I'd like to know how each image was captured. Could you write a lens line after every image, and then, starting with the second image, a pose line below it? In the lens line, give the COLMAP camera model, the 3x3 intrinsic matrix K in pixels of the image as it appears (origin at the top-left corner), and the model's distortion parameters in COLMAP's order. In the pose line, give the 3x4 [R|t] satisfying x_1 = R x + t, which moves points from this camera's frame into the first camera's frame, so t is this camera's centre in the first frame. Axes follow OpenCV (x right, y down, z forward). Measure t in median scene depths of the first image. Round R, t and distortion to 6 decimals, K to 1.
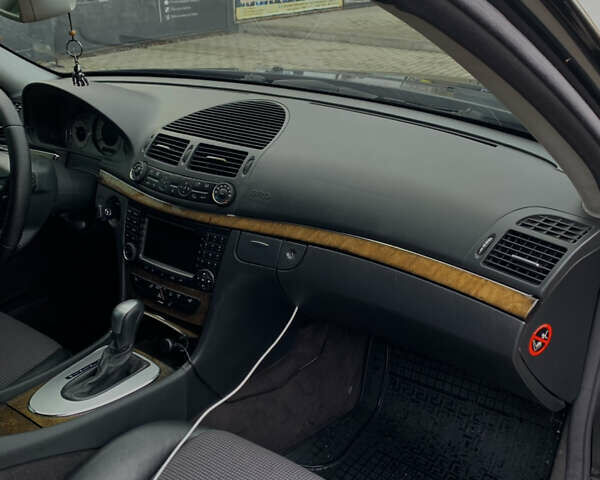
lens RADIAL K [[599.8, 0, 300.5], [0, 599.8, 239.8], [0, 0, 1]] dist [0.002794, 0.000000]
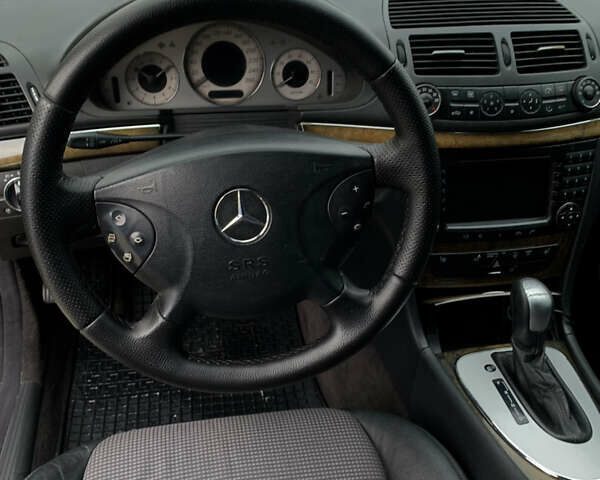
lens RADIAL K [[599.8, 0, 299.4], [0, 599.8, 236.9], [0, 0, 1]] dist [0.002794, 0.000000]
pose [[0.750286, -0.381033, 0.540263, -0.800514], [0.278234, 0.923297, 0.264781, -0.194325], [-0.599714, -0.048342, 0.798753, 0.593384]]
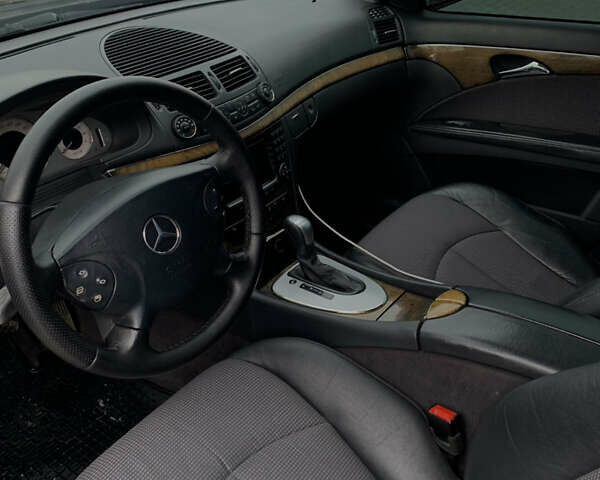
lens RADIAL K [[599.8, 0, 300.2], [0, 599.8, 242.7], [0, 0, 1]] dist [0.002794, 0.000000]
pose [[0.077594, -0.559225, 0.825377, -1.129075], [0.428343, 0.766269, 0.478908, -0.348718], [-0.900278, 0.316384, 0.298998, 0.666043]]
